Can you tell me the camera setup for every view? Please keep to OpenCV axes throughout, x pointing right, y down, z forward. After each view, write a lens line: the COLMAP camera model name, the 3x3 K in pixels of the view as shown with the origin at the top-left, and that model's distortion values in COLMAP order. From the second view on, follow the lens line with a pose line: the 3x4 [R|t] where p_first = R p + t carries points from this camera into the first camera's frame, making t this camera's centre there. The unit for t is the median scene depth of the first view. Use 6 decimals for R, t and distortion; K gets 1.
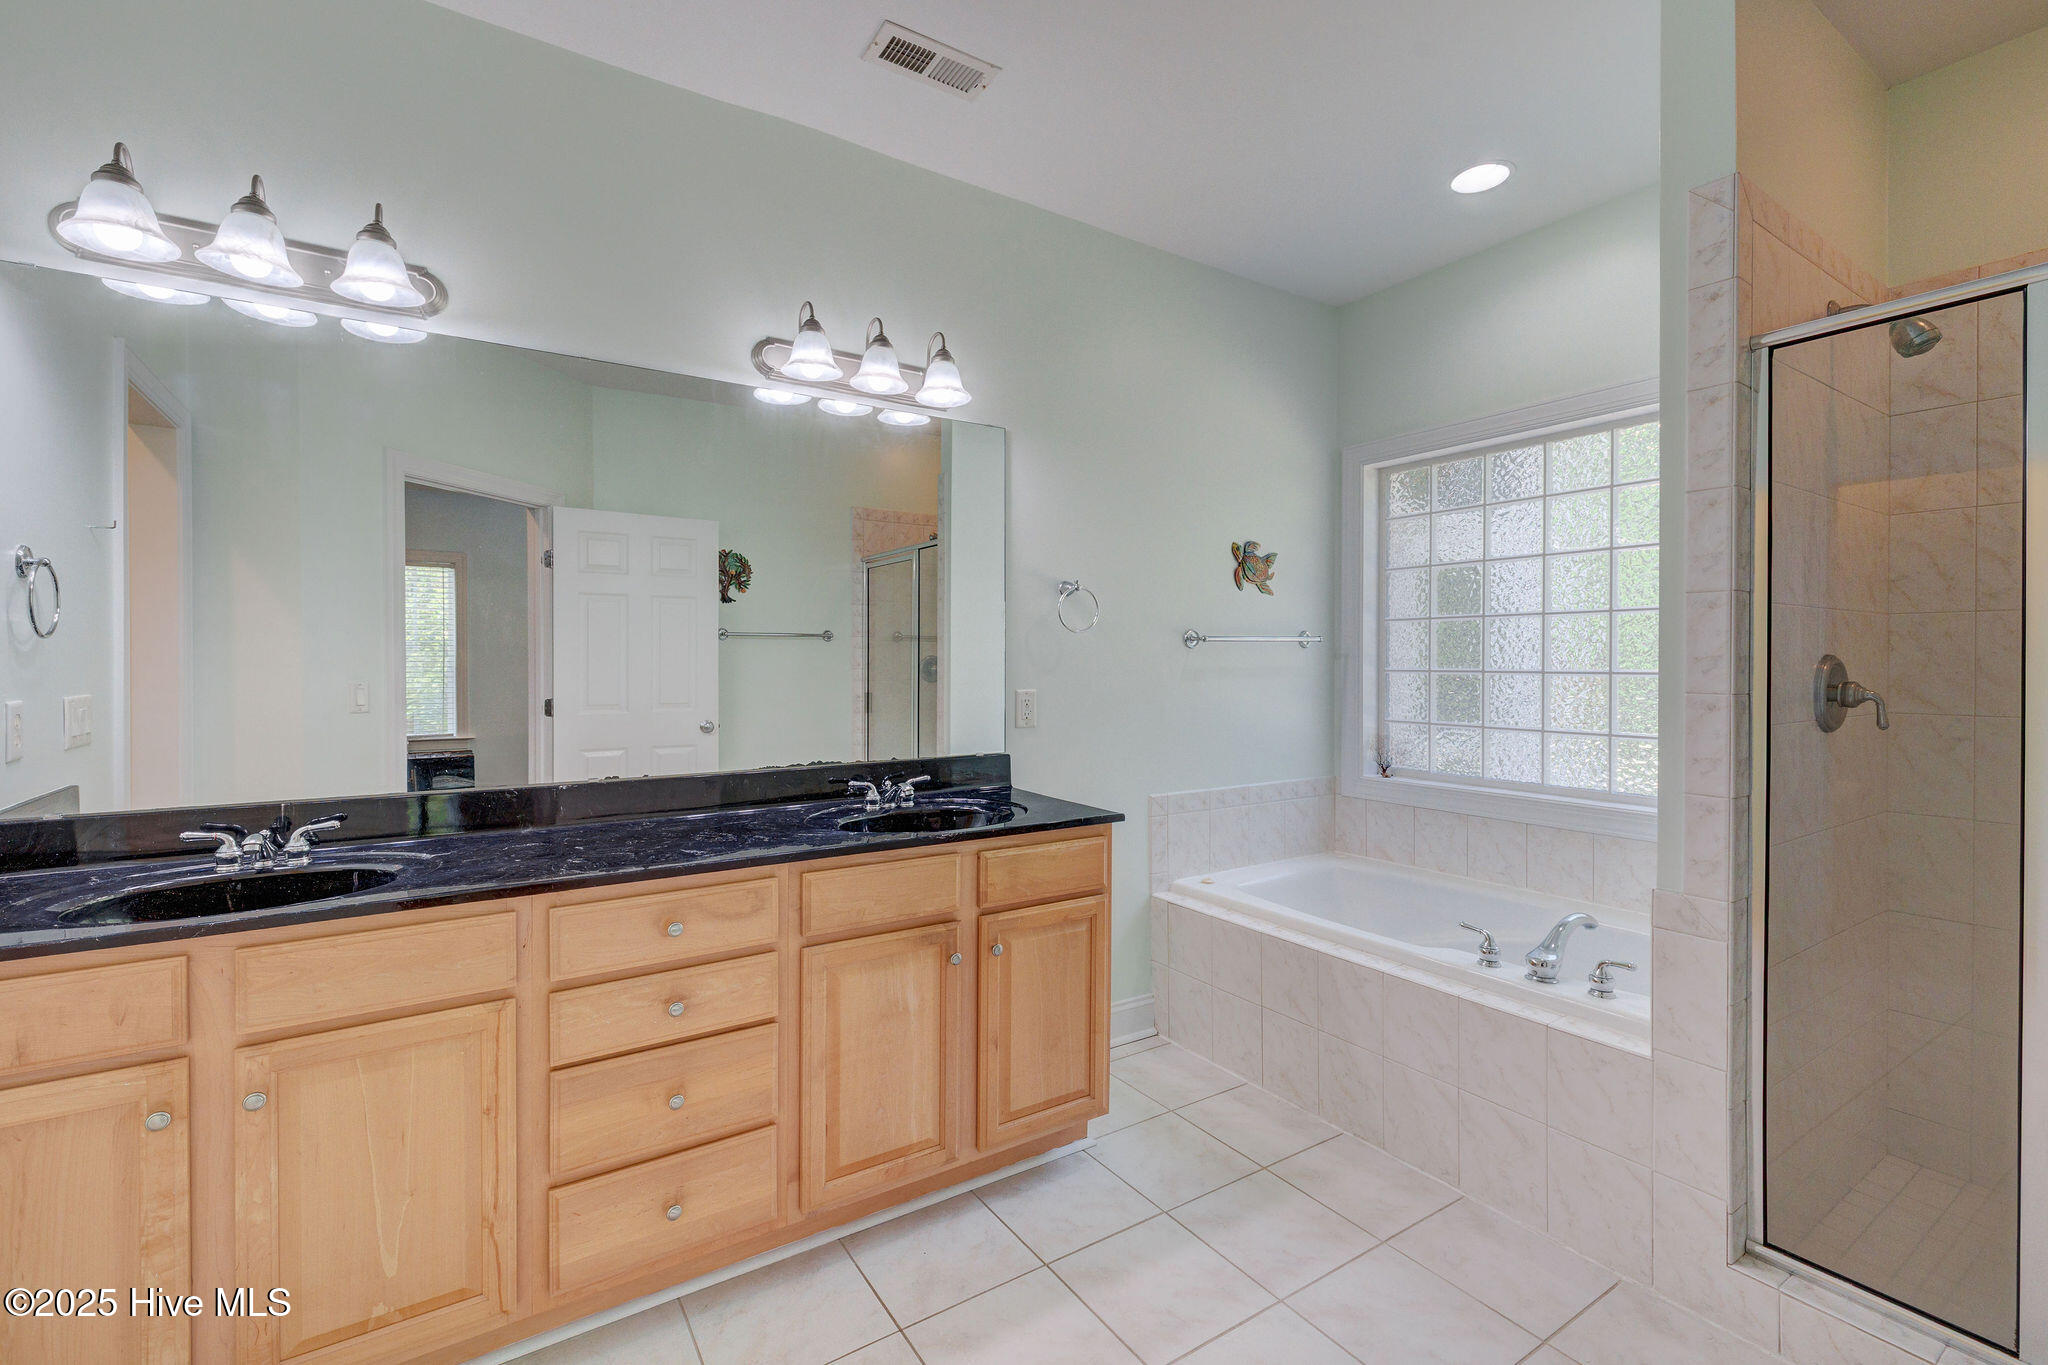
lens RADIAL K [[892.6, 0, 1010.8], [0, 892.6, 668.8], [0, 0, 1]] dist [-0.002870, 0.000111]
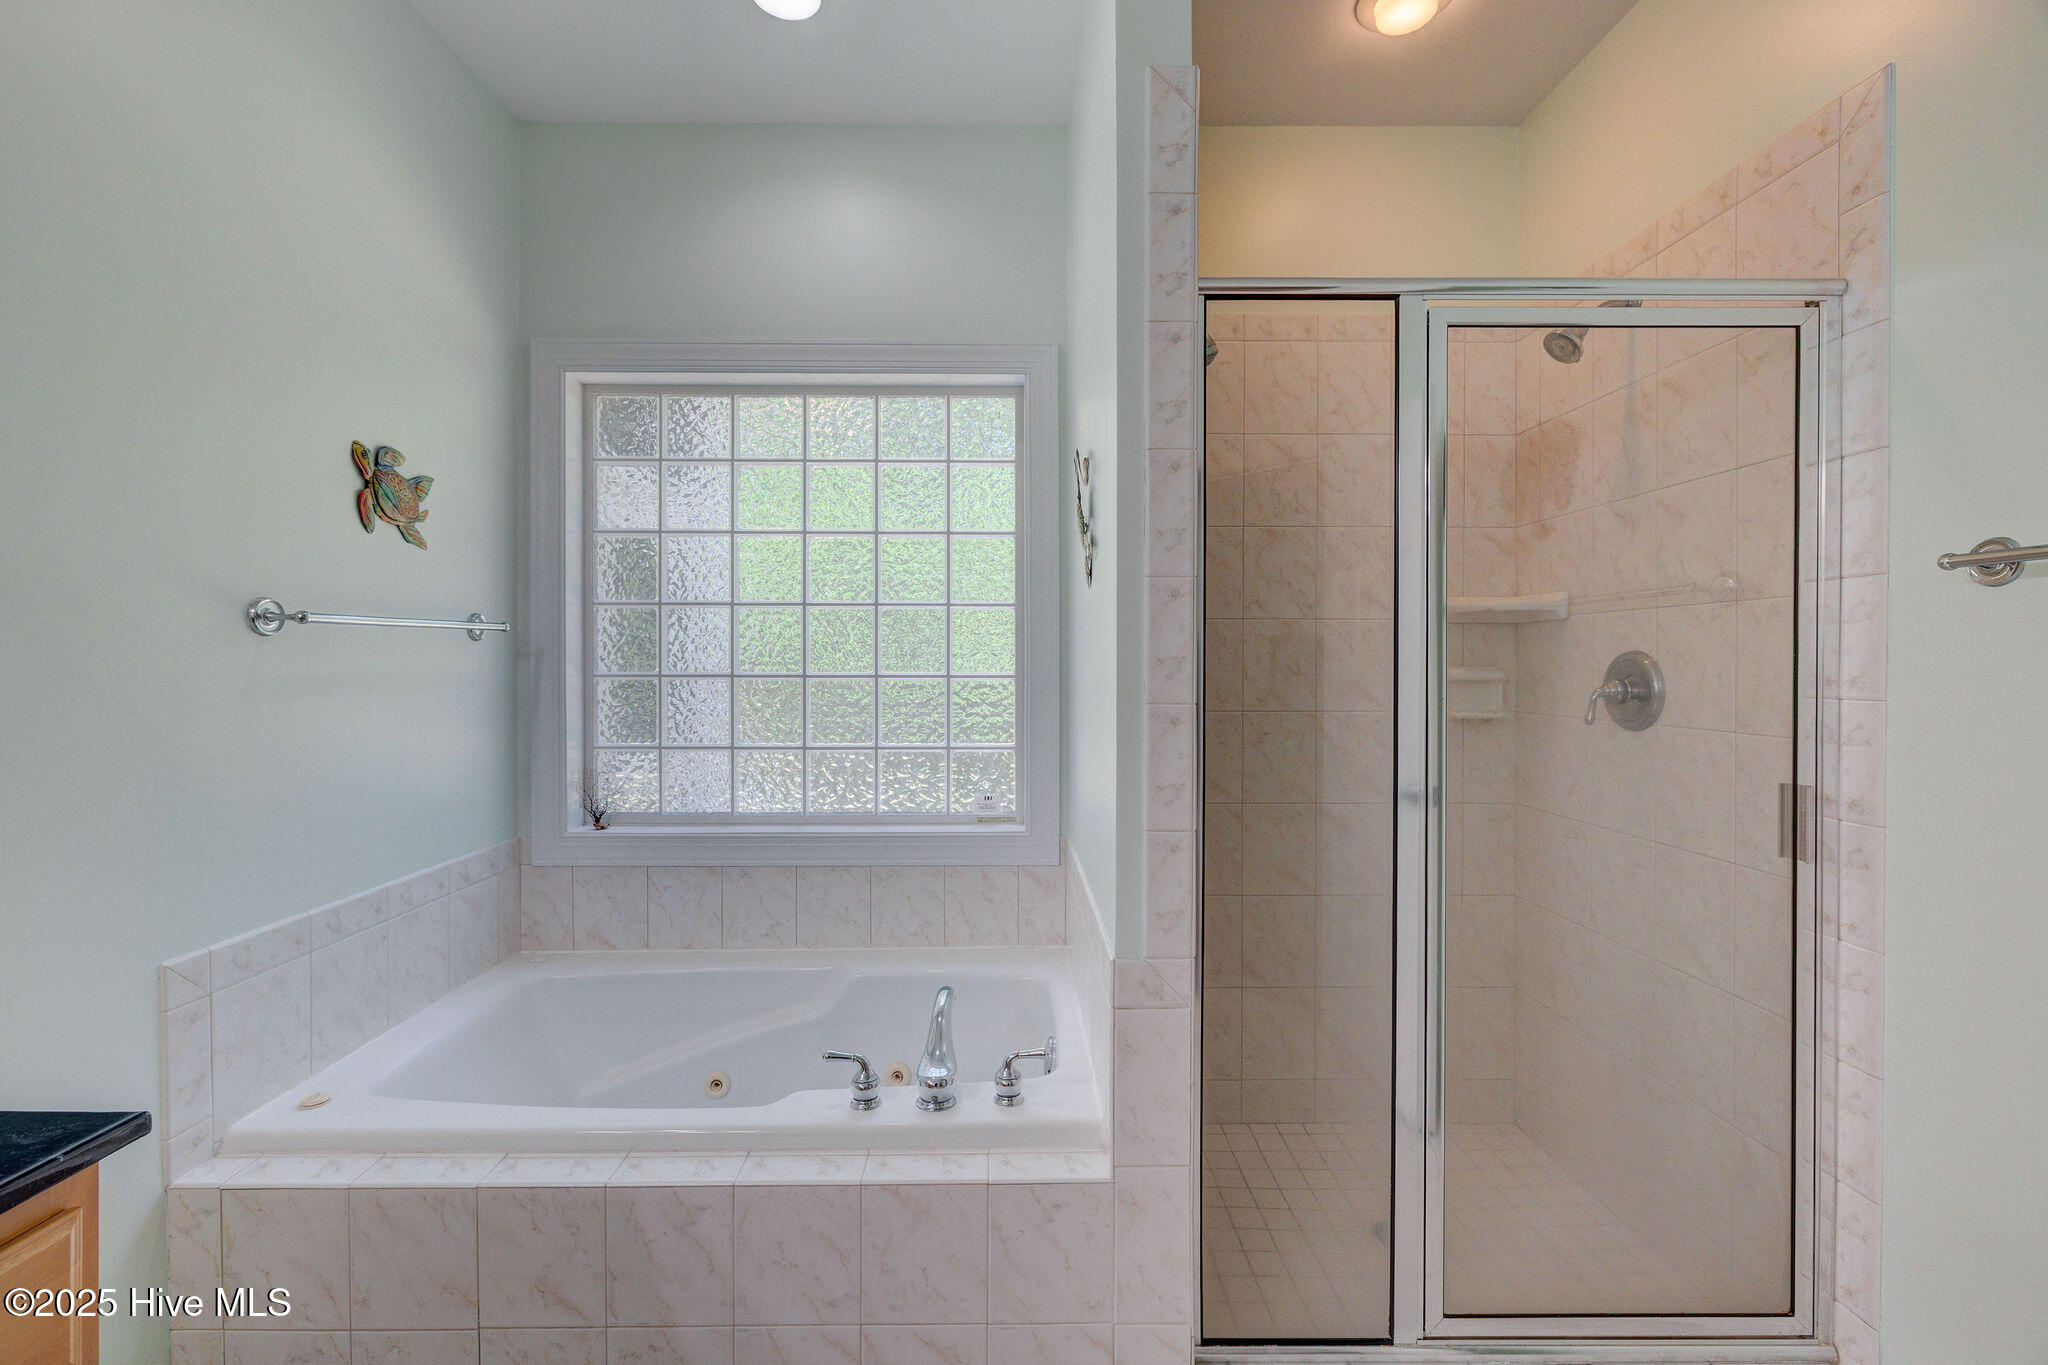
lens RADIAL K [[892.6, 0, 1010.8], [0, 892.6, 668.8], [0, 0, 1]] dist [-0.002870, 0.000111]
pose [[0.550569, -0.006125, 0.834767, 0.018177], [0.006138, 0.999976, 0.003289, -0.004003], [-0.834767, 0.003313, 0.550593, 0.373763]]
